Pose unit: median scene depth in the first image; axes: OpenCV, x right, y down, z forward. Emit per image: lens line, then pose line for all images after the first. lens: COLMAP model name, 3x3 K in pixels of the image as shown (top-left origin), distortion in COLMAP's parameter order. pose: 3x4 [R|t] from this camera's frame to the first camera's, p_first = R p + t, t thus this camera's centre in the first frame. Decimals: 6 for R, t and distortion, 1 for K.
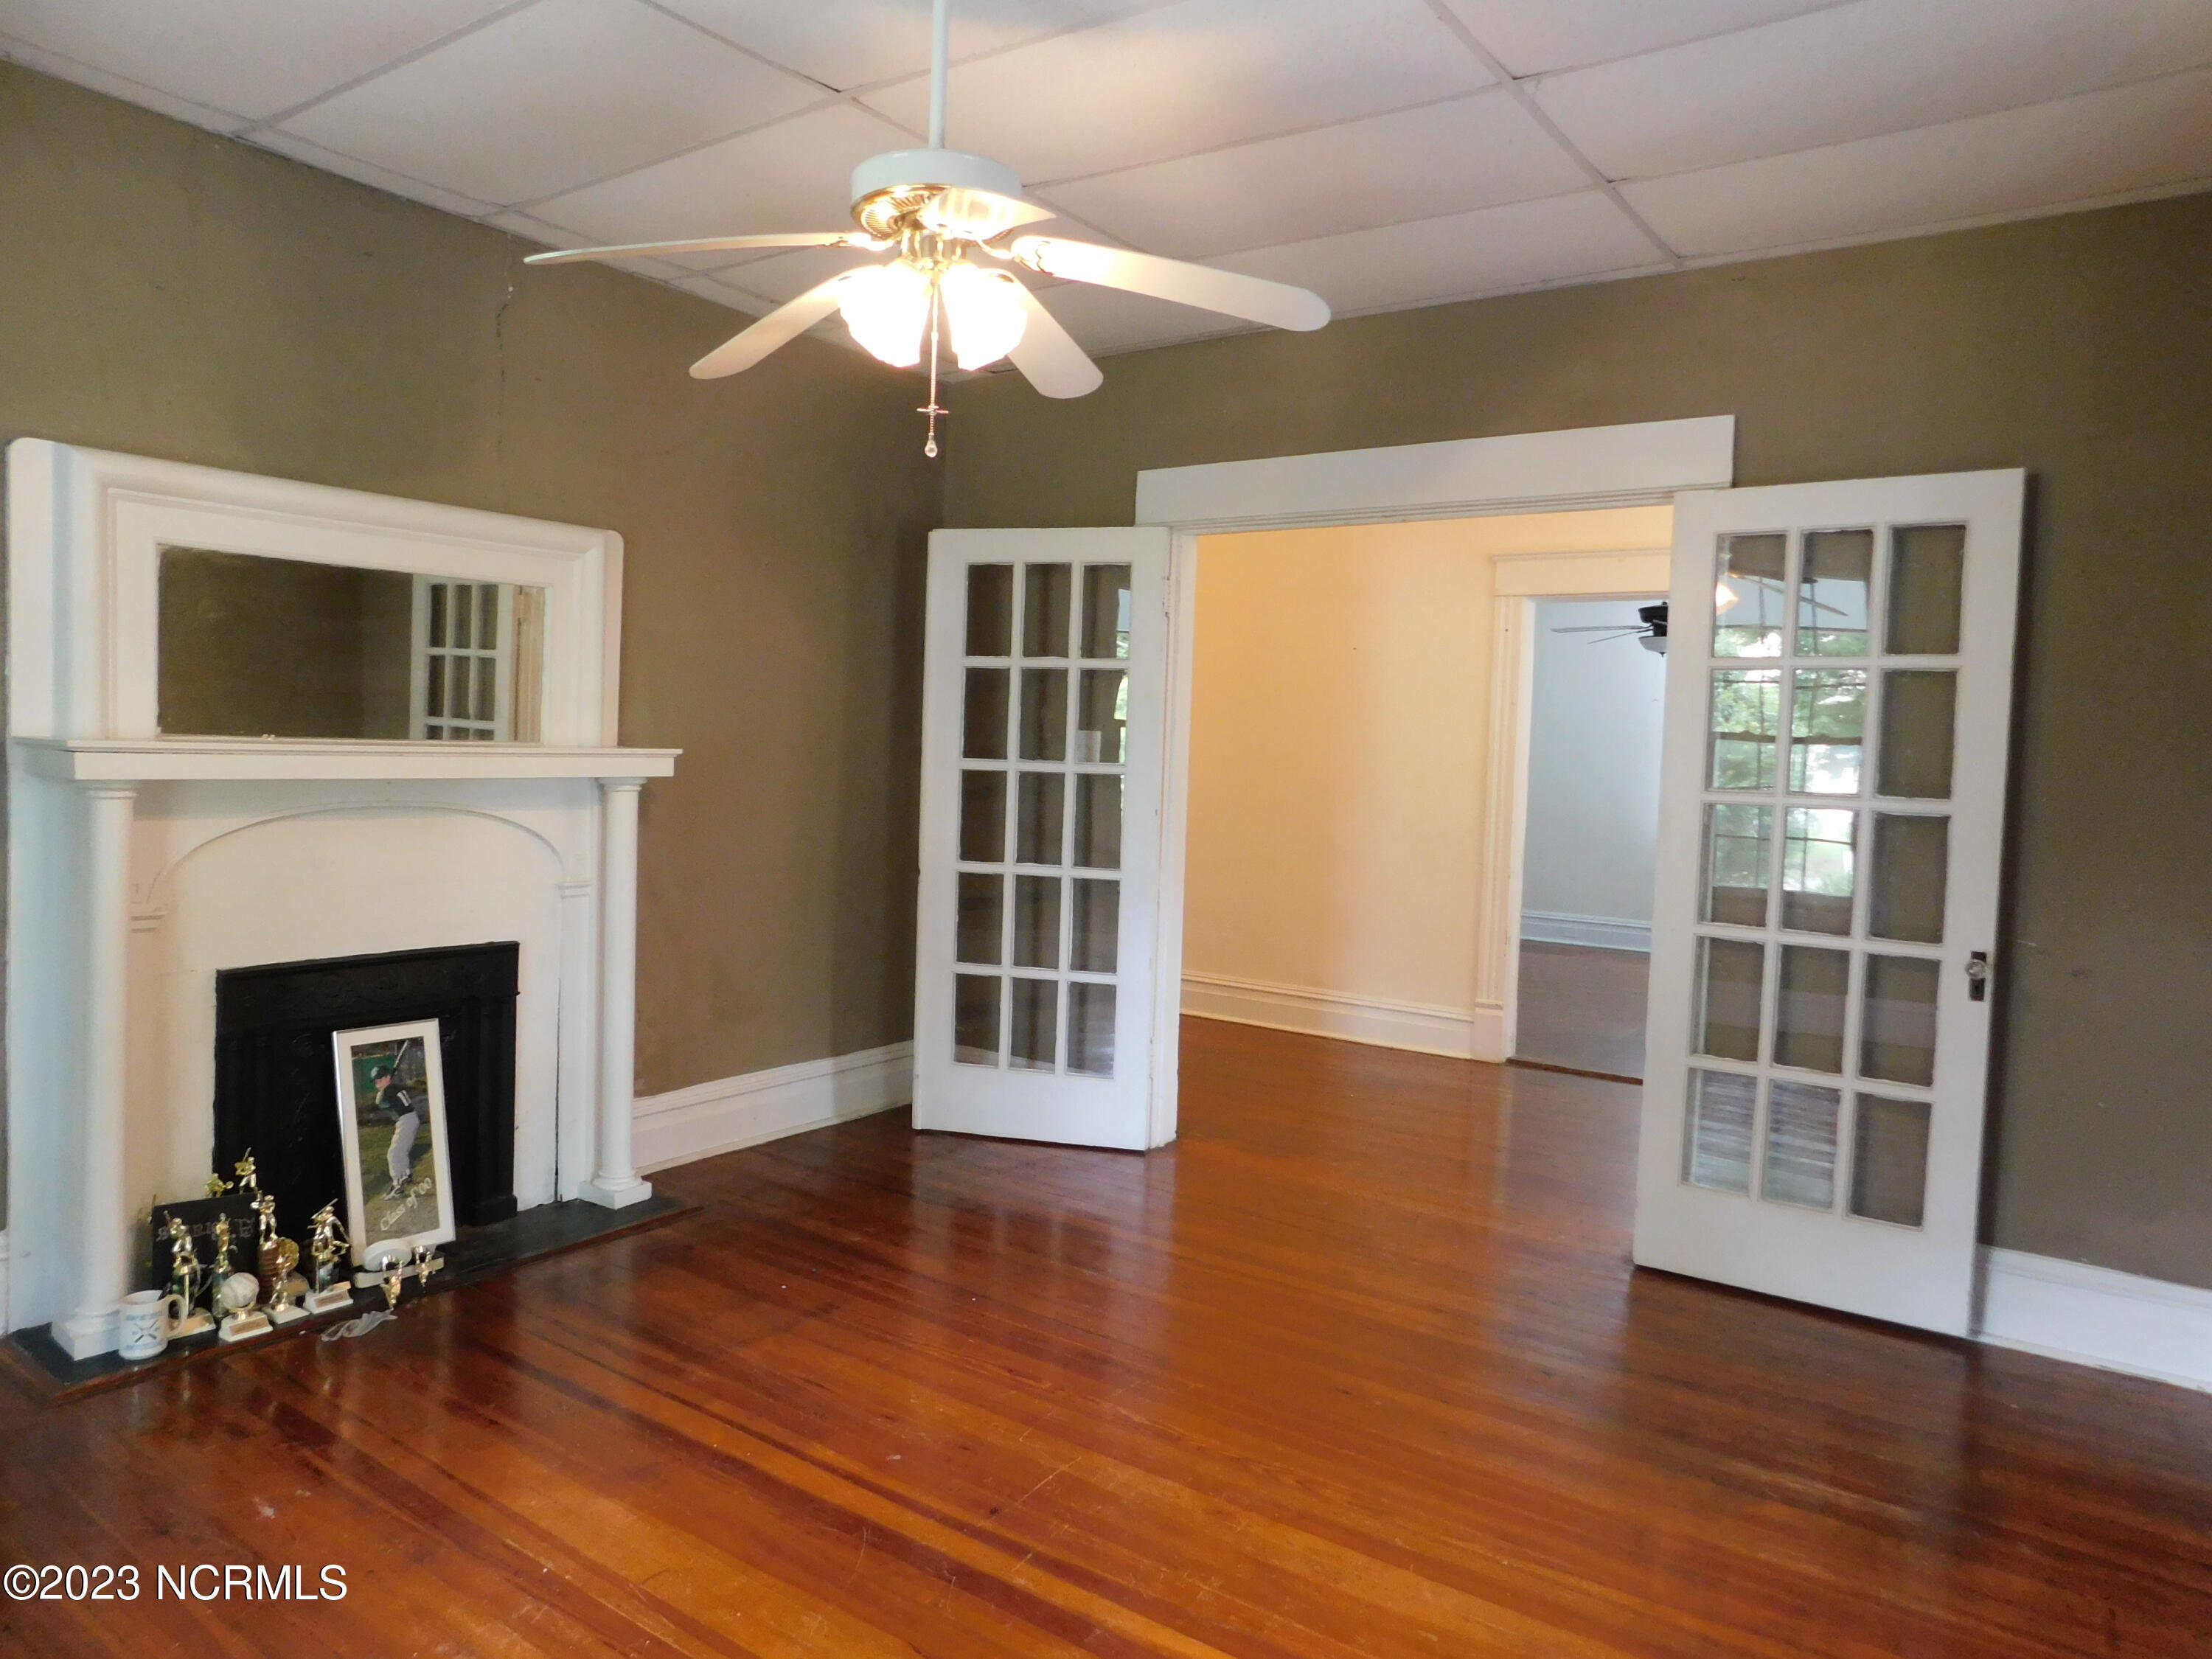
lens RADIAL K [[1448.1, 0, 1120.5], [0, 1448.1, 806.6], [0, 0, 1]] dist [-0.073602, 0.046322]
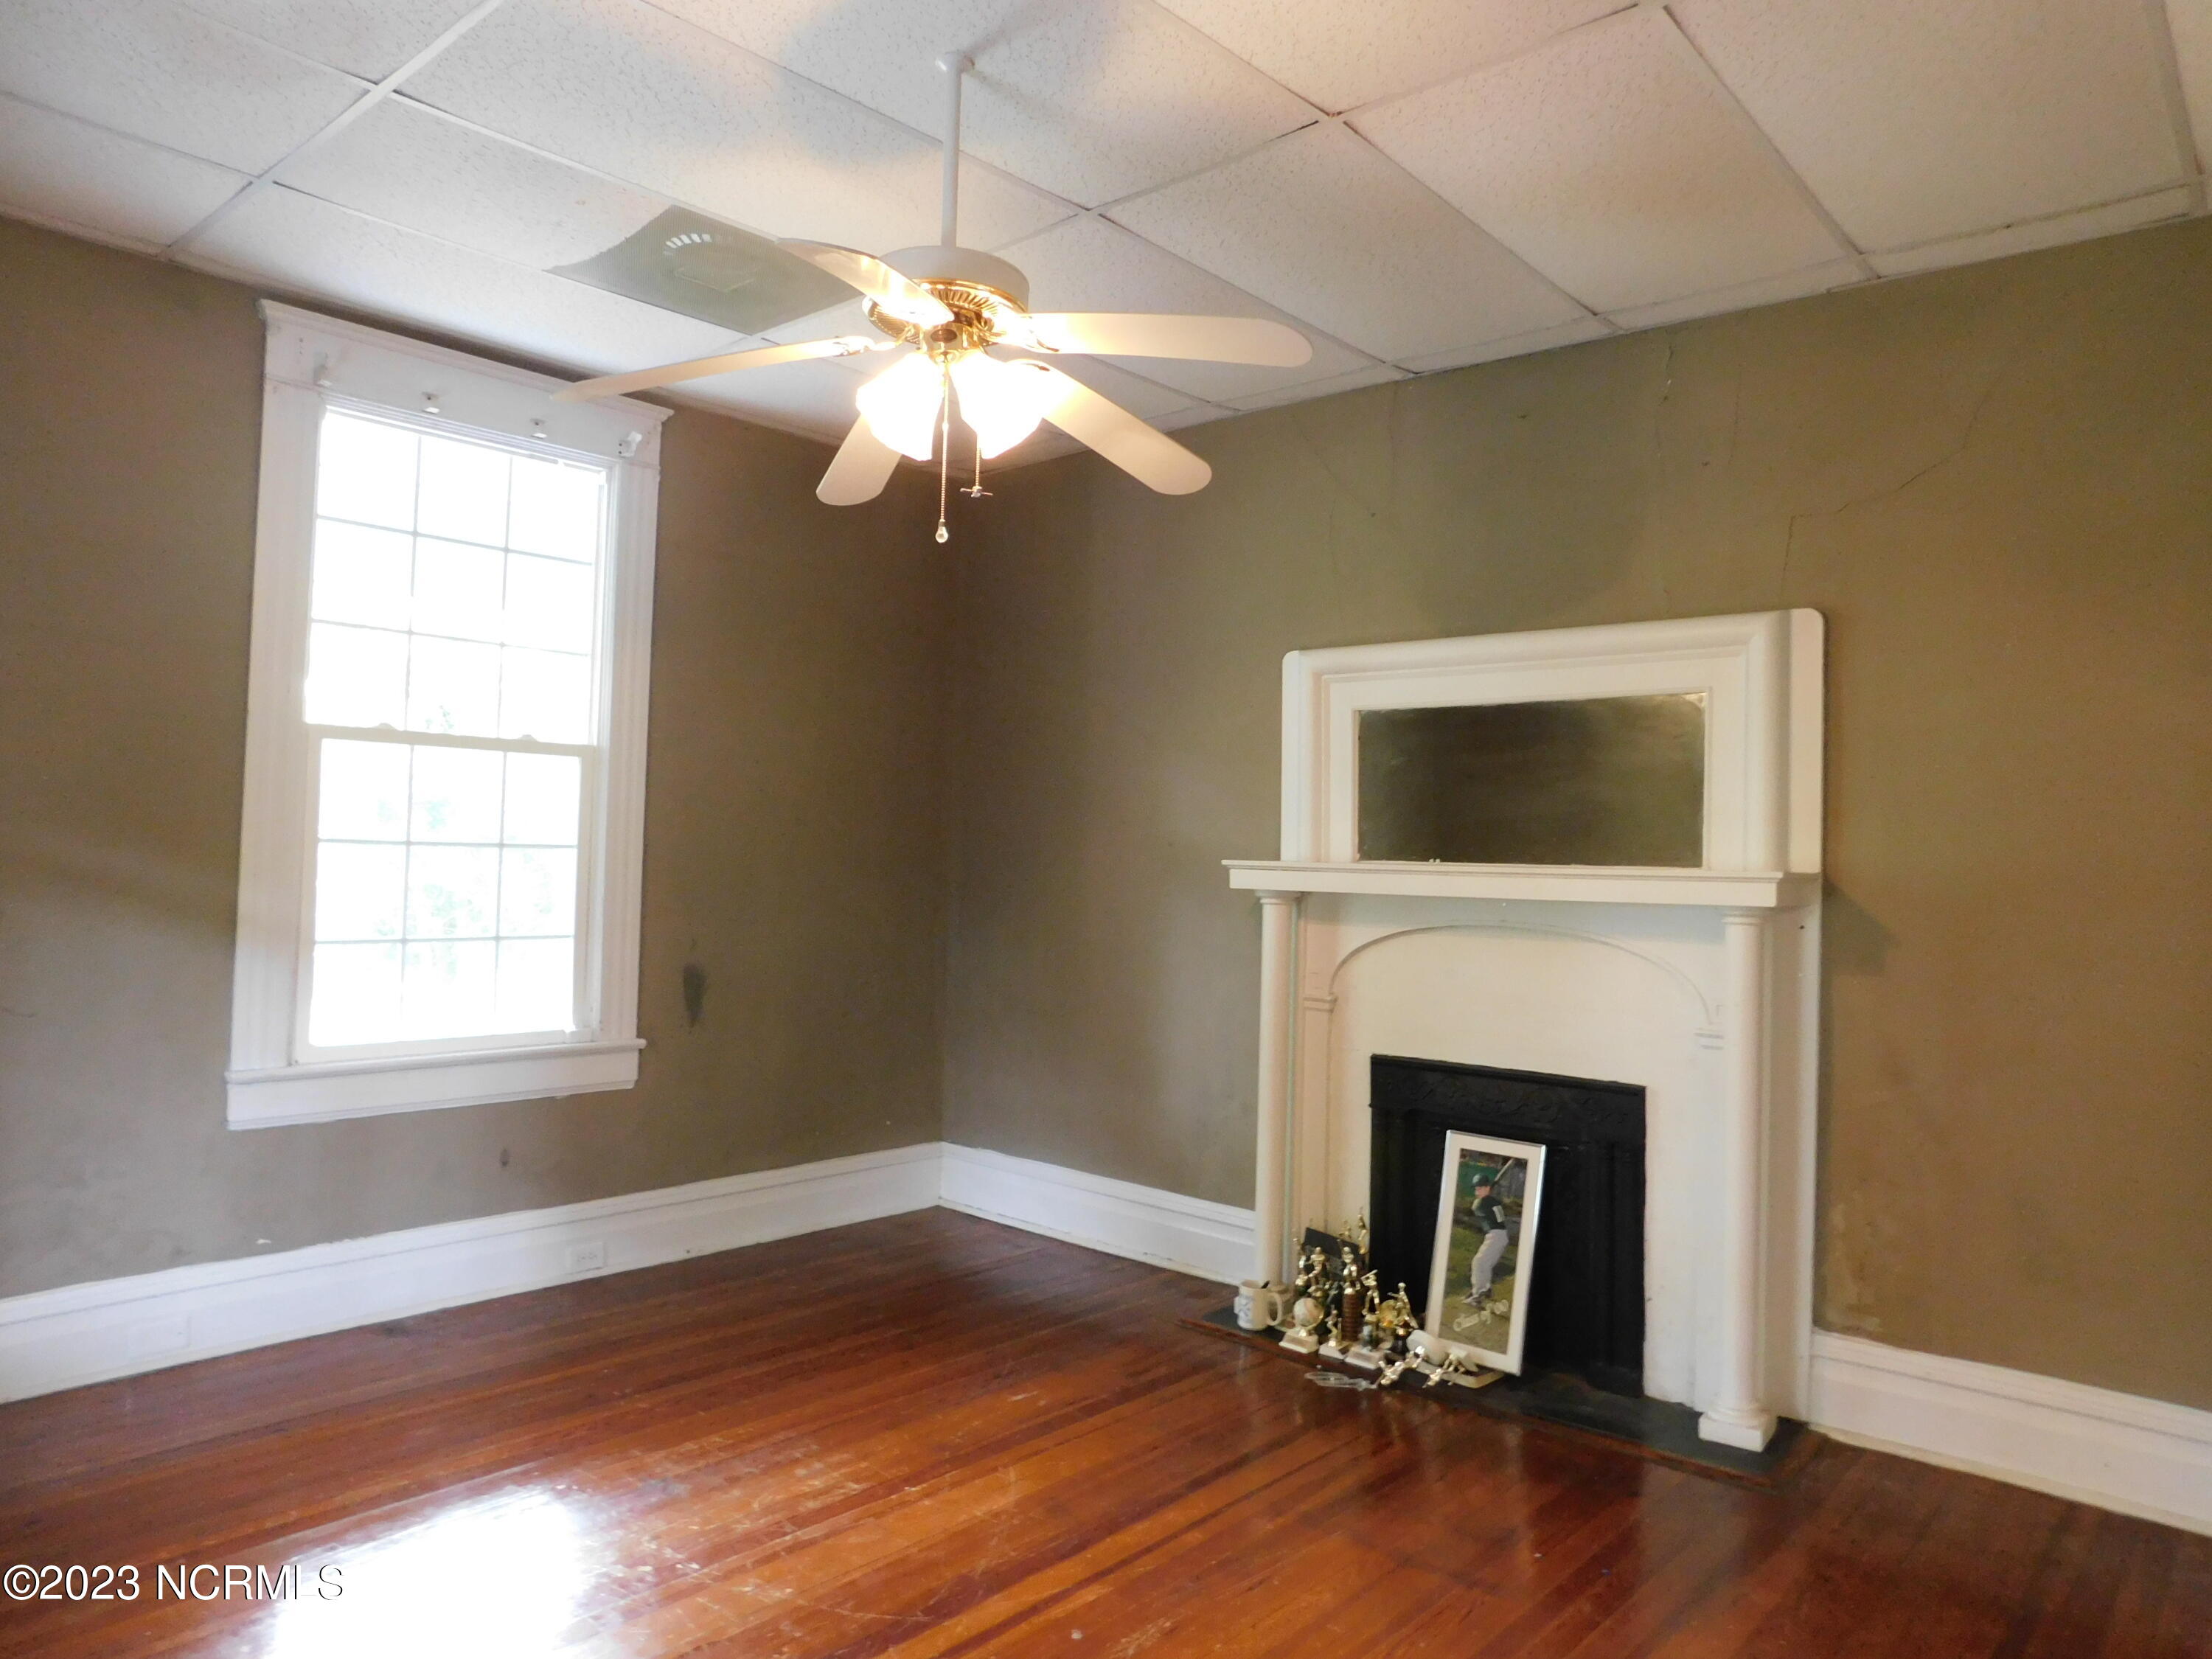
lens RADIAL K [[1448.1, 0, 1100.8], [0, 1448.1, 797.8], [0, 0, 1]] dist [-0.073602, 0.046322]
pose [[-0.112001, -0.075863, -0.990808, 0.568566], [-0.070109, 0.995200, -0.068274, -0.001150], [0.991232, 0.061818, -0.116782, 0.820662]]
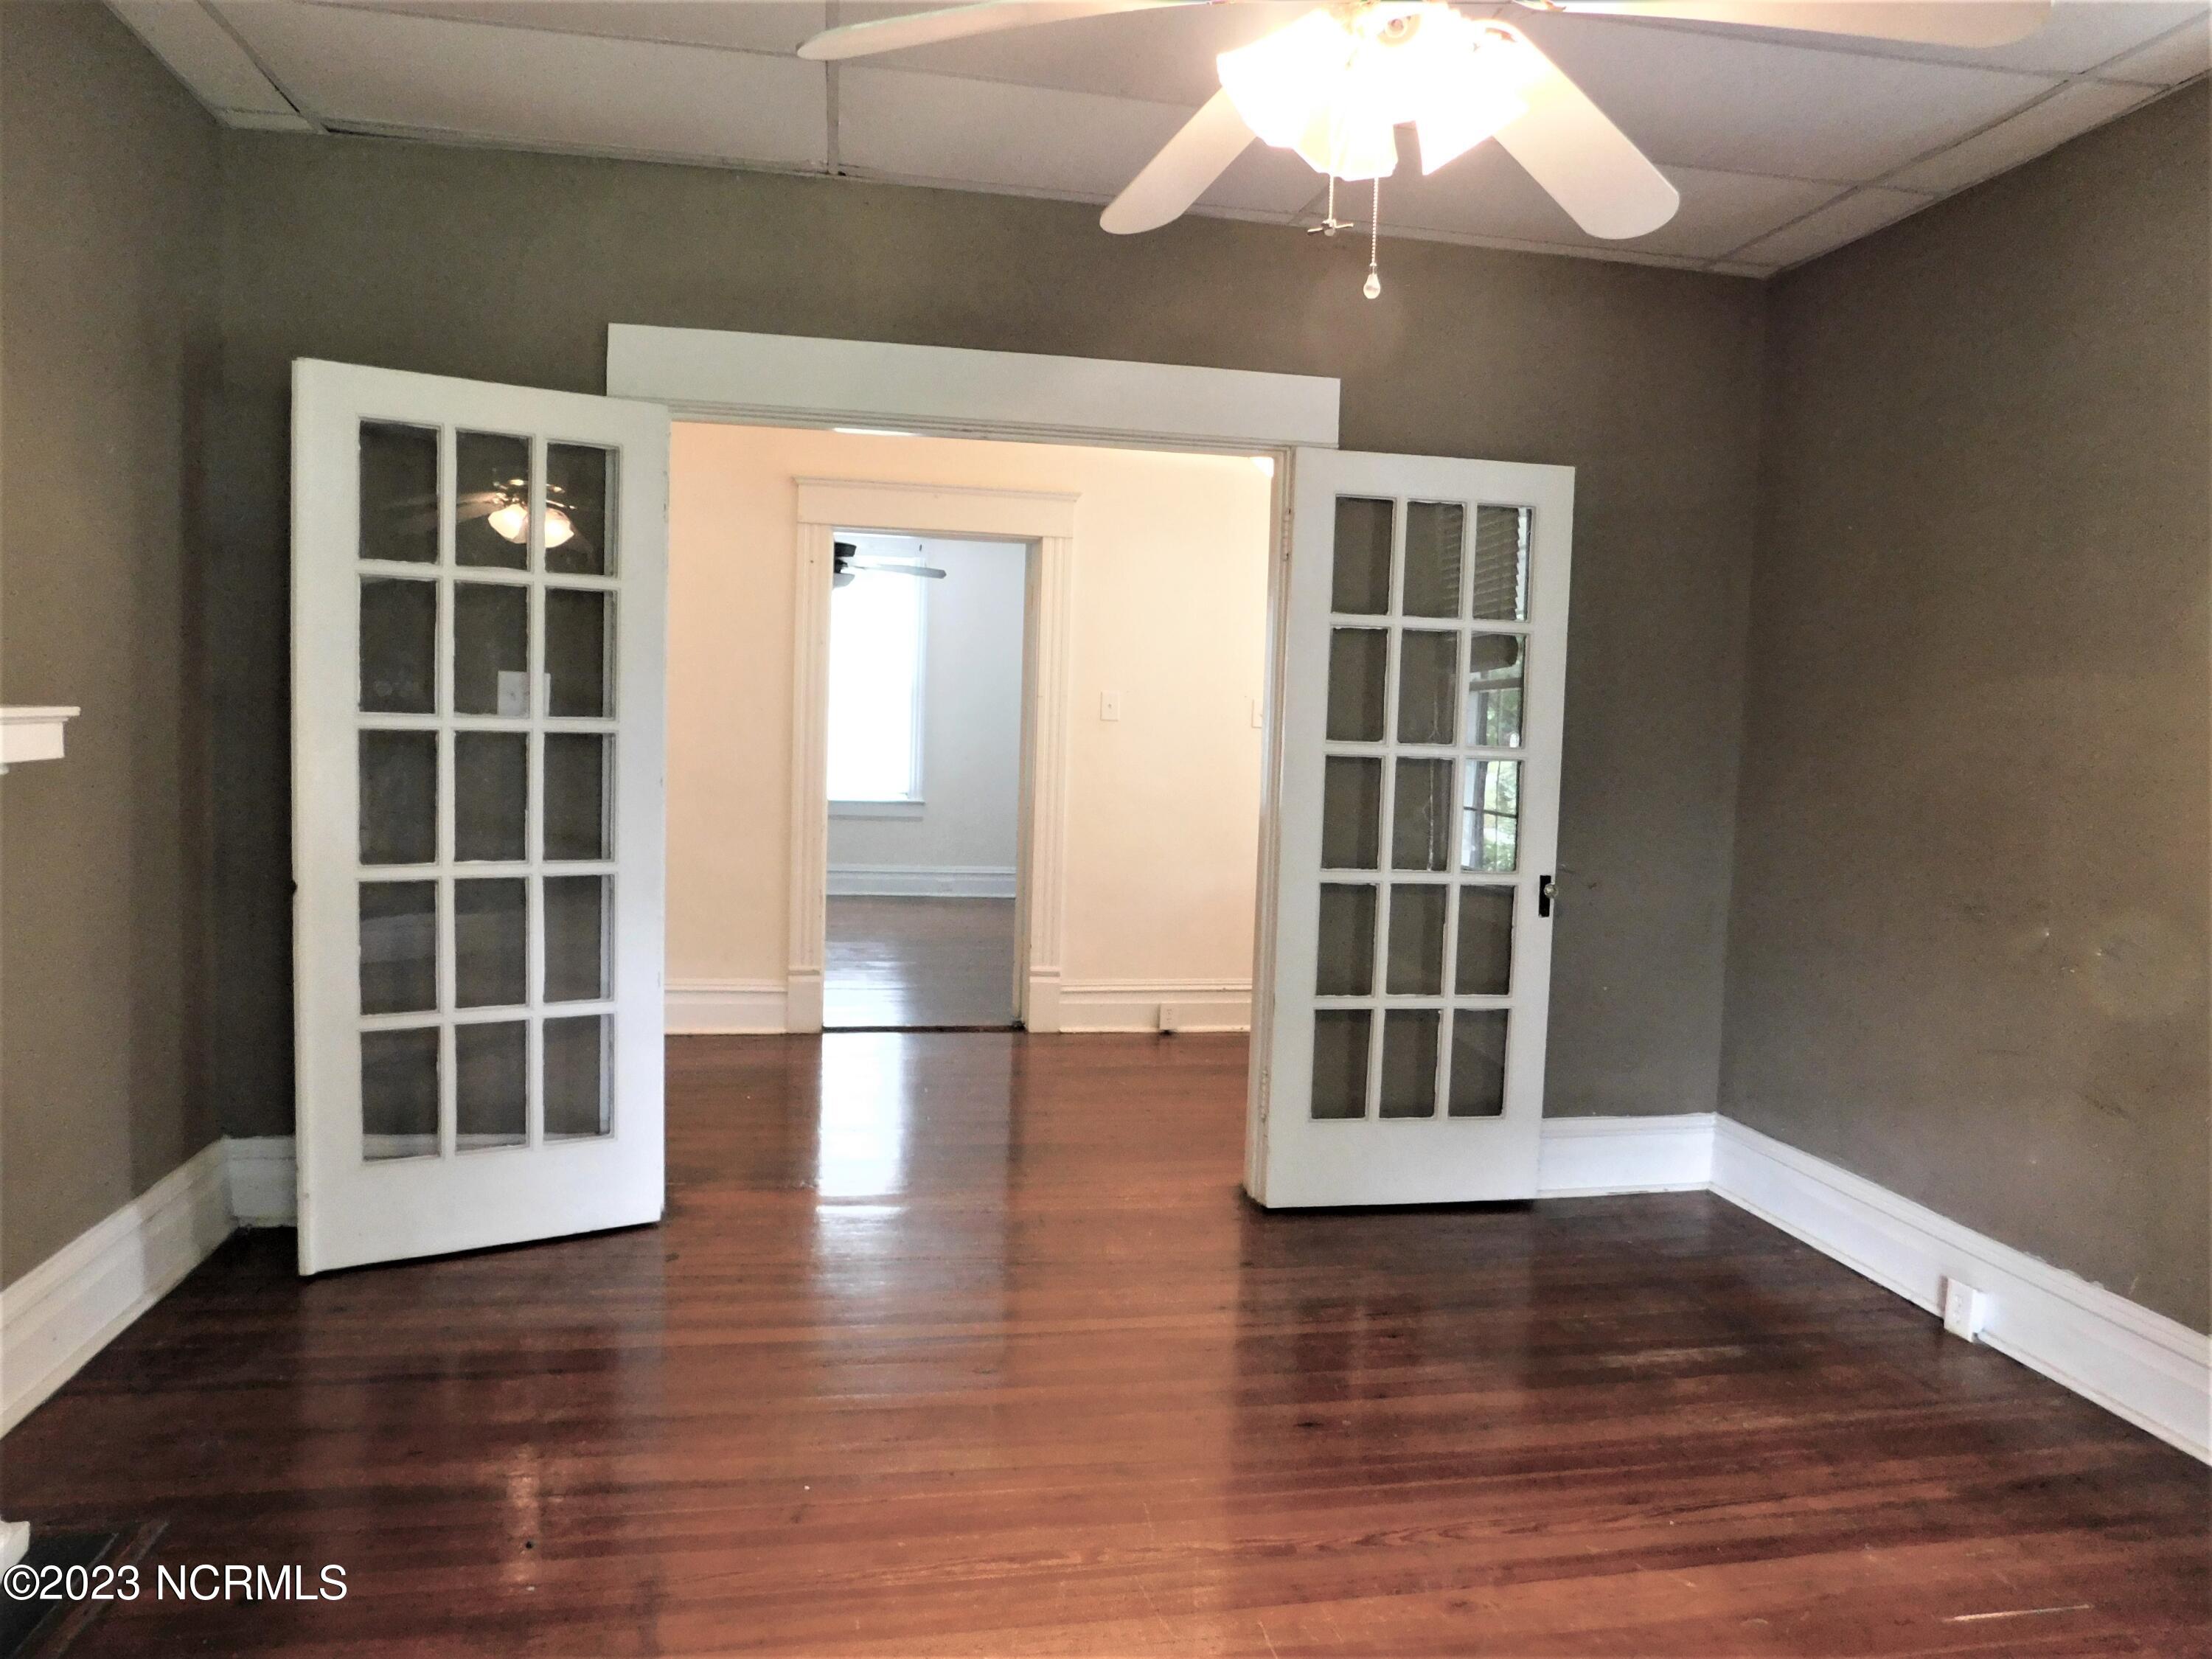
lens RADIAL K [[1448.1, 0, 1118.1], [0, 1448.1, 807.2], [0, 0, 1]] dist [-0.073602, 0.046322]
pose [[0.692997, -0.055207, 0.718824, -0.472175], [0.019276, 0.998126, 0.058076, -0.028998], [-0.720683, -0.026390, 0.692762, 0.403252]]
